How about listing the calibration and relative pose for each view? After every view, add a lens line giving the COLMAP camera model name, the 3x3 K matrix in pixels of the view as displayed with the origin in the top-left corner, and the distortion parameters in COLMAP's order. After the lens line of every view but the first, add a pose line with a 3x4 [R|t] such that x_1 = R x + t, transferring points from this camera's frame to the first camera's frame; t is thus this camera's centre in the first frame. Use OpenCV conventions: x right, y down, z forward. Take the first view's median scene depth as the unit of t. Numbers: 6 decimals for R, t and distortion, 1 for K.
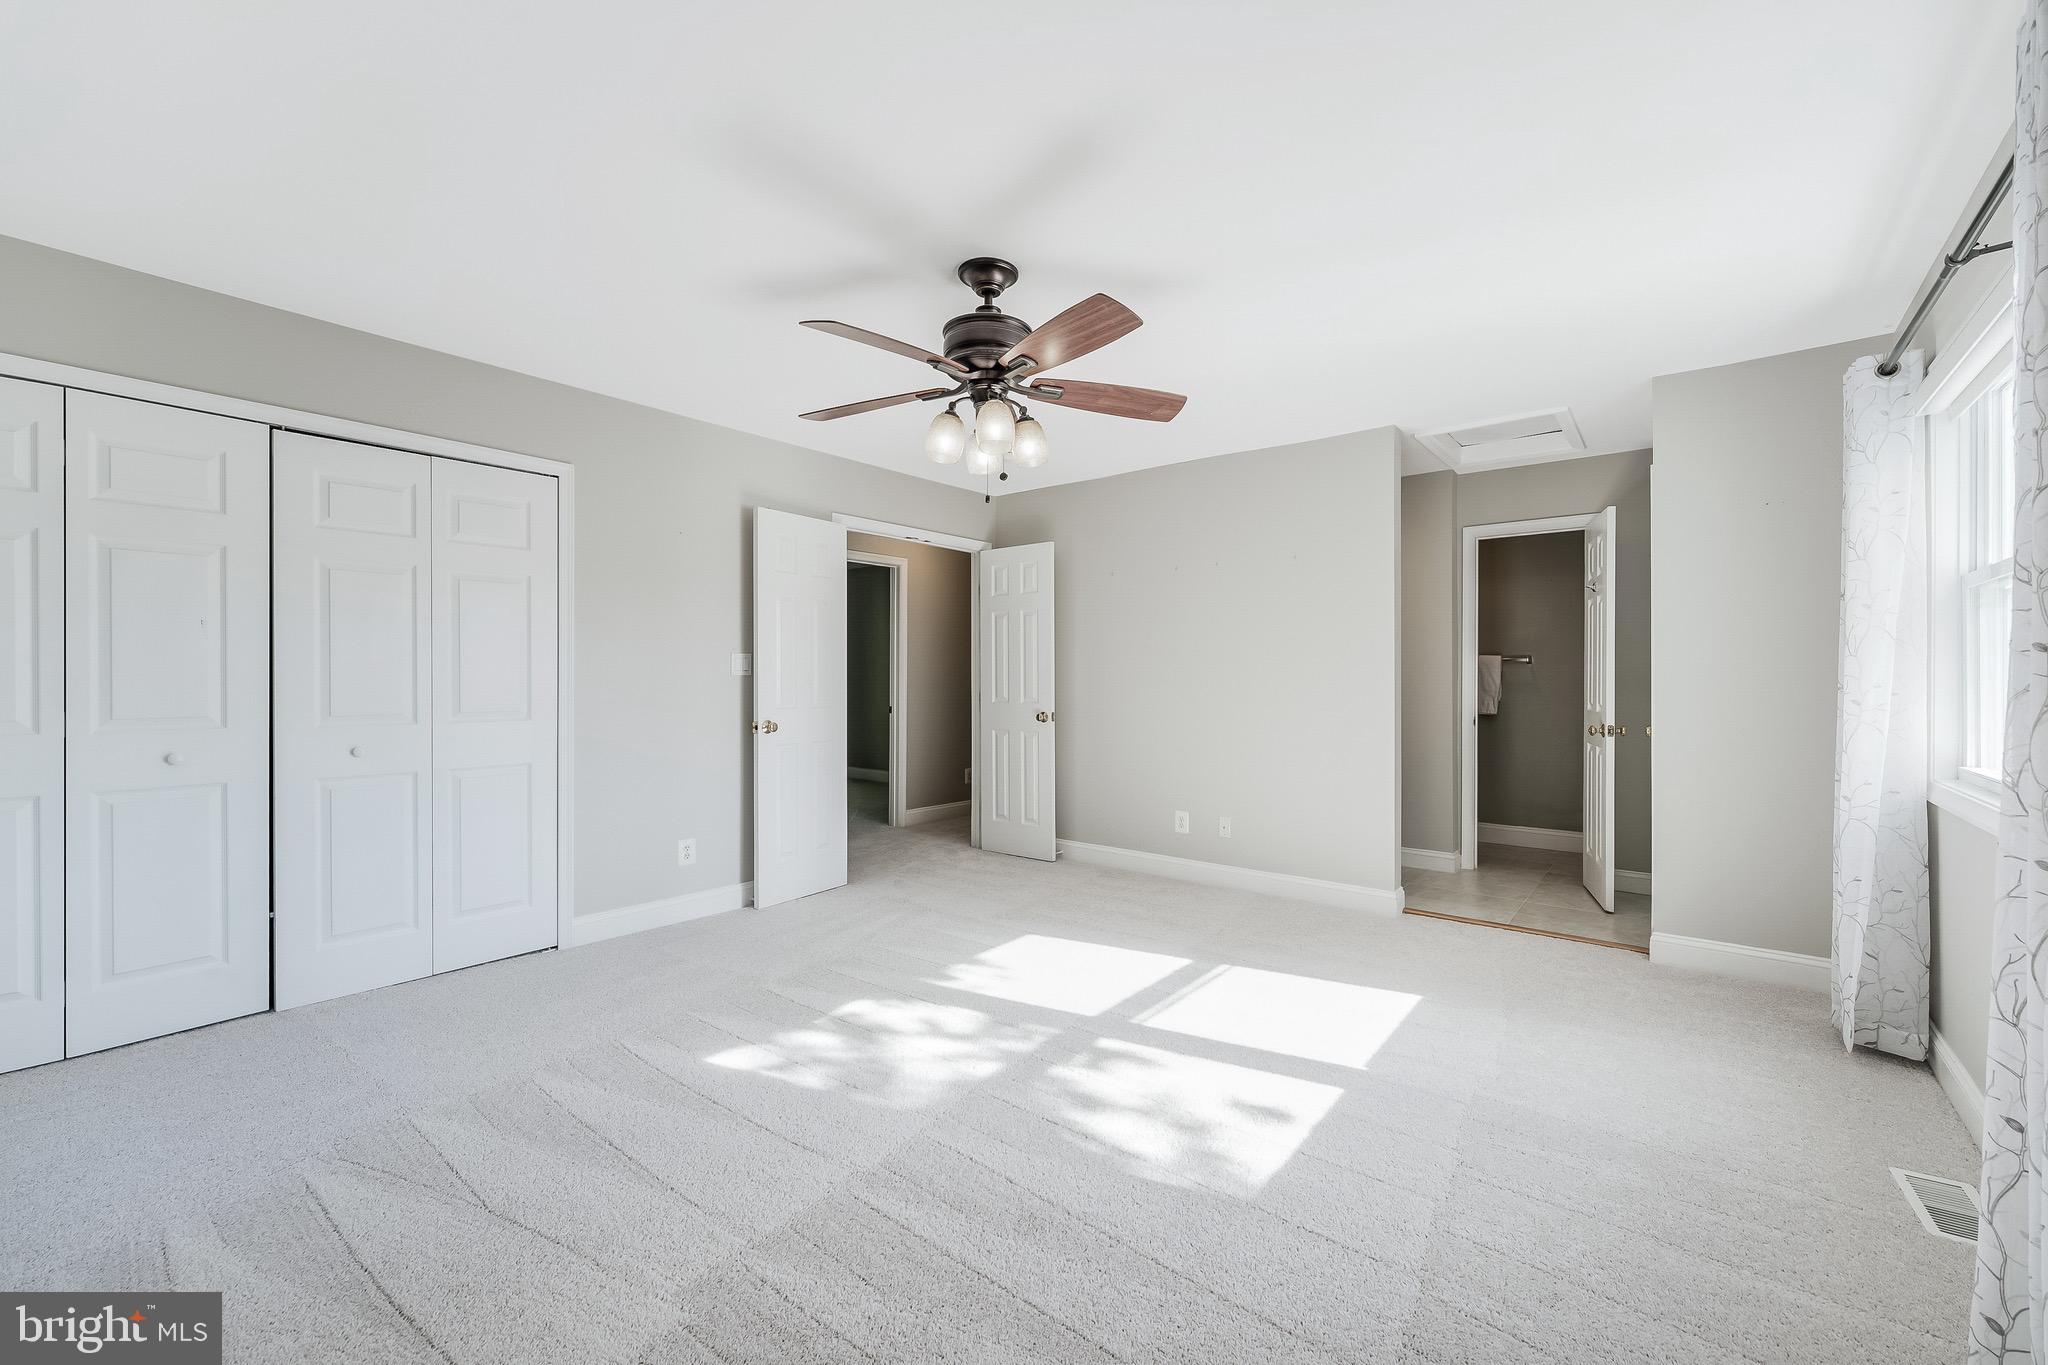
lens RADIAL K [[832.6, 0, 991.5], [0, 832.6, 682.4], [0, 0, 1]] dist [0.002141, 0.000430]
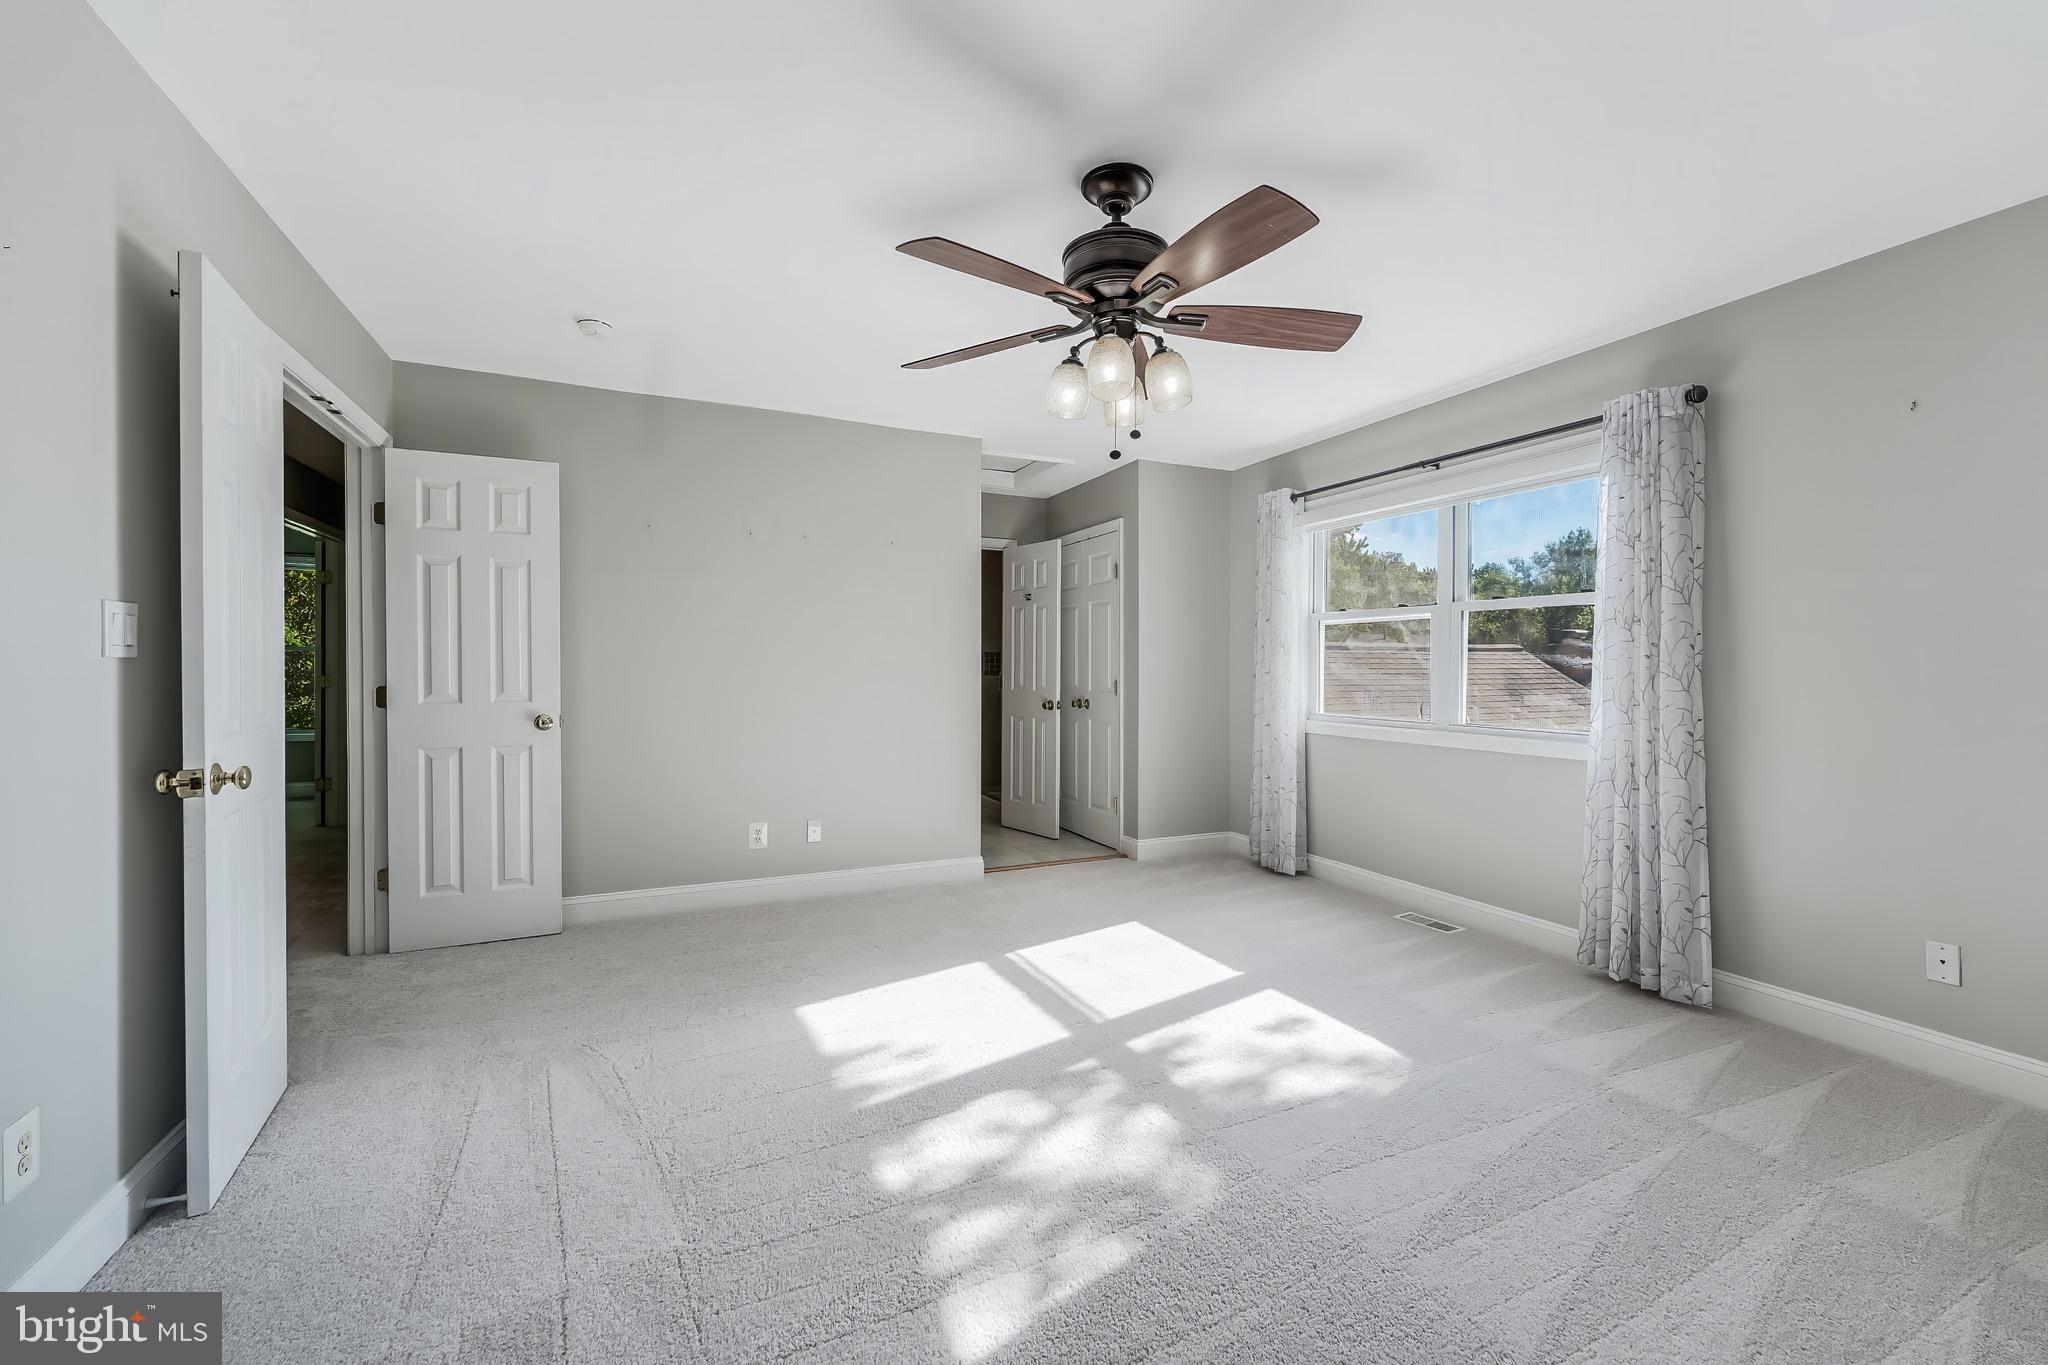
lens RADIAL K [[832.6, 0, 1071.8], [0, 832.6, 681.2], [0, 0, 1]] dist [0.002141, 0.000430]
pose [[0.399927, -0.014481, 0.916432, -0.728104], [0.000147, 0.999876, 0.015735, -0.004270], [-0.916547, -0.006158, 0.399880, 0.646633]]
